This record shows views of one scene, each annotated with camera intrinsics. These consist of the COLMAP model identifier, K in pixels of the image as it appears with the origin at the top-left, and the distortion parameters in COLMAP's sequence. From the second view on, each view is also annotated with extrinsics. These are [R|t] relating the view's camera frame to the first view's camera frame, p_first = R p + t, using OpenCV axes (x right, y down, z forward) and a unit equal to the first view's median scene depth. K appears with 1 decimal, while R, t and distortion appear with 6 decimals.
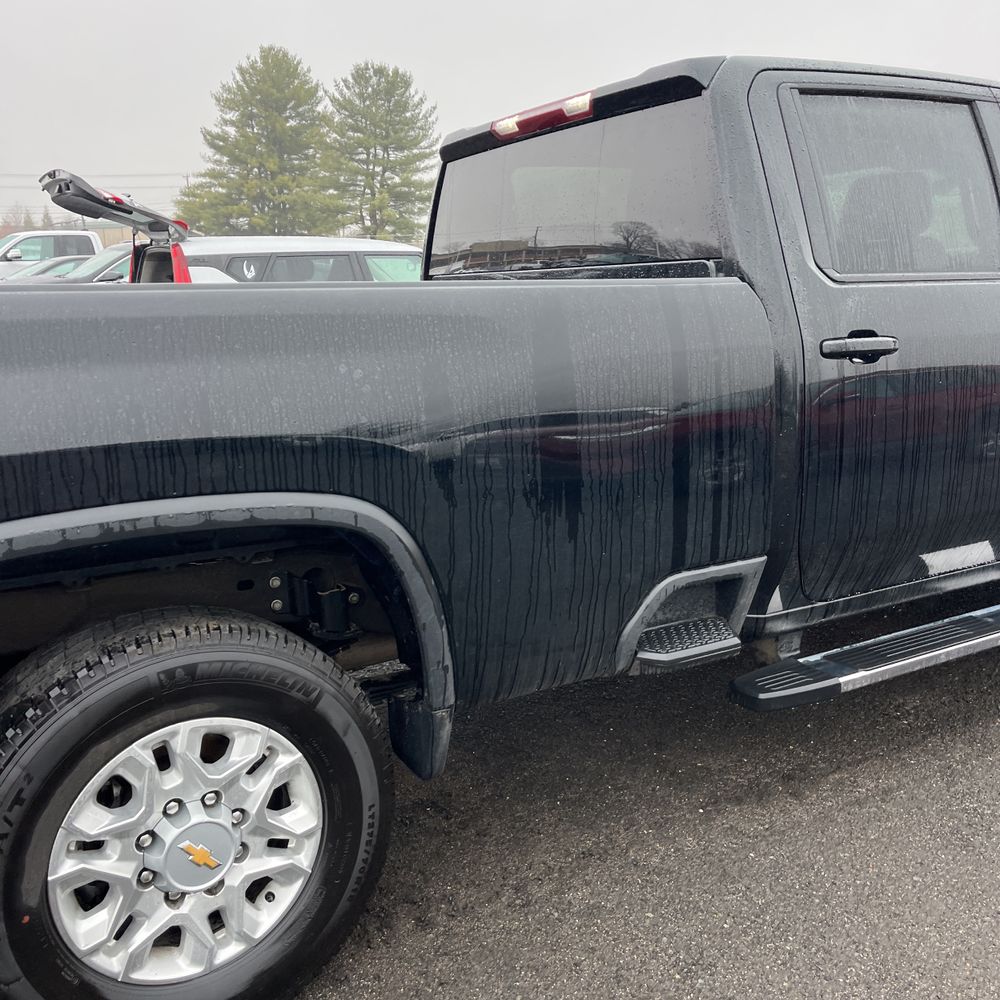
lens RADIAL K [[1009.7, 0, 510.2], [0, 1009.7, 509.1], [0, 0, 1]] dist [0.018552, 0.013333]
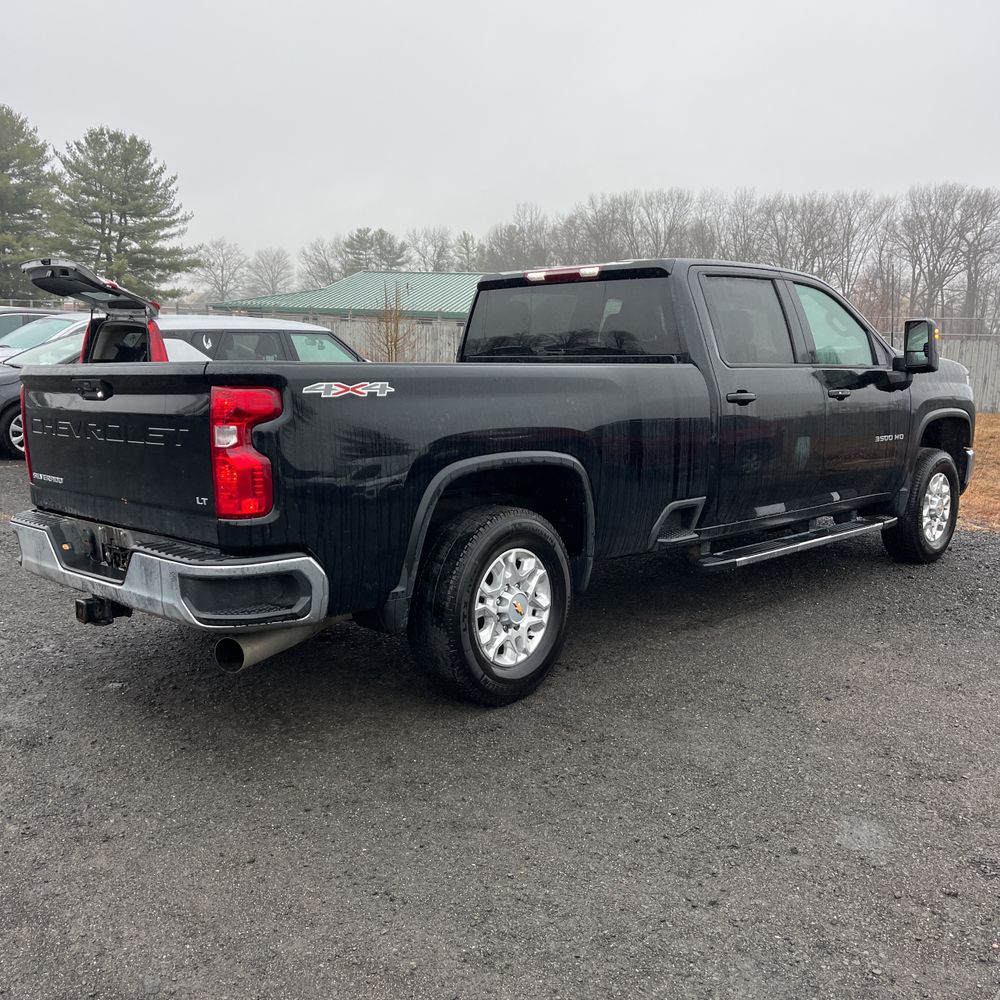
lens RADIAL K [[996.6, 0, 498.8], [0, 996.6, 507.2], [0, 0, 1]] dist [0.067188, -0.065769]
pose [[0.968735, -0.011353, 0.247839, -0.690014], [0.028633, 0.997393, -0.066233, 0.198114], [-0.246441, 0.071258, 0.966535, -0.909619]]
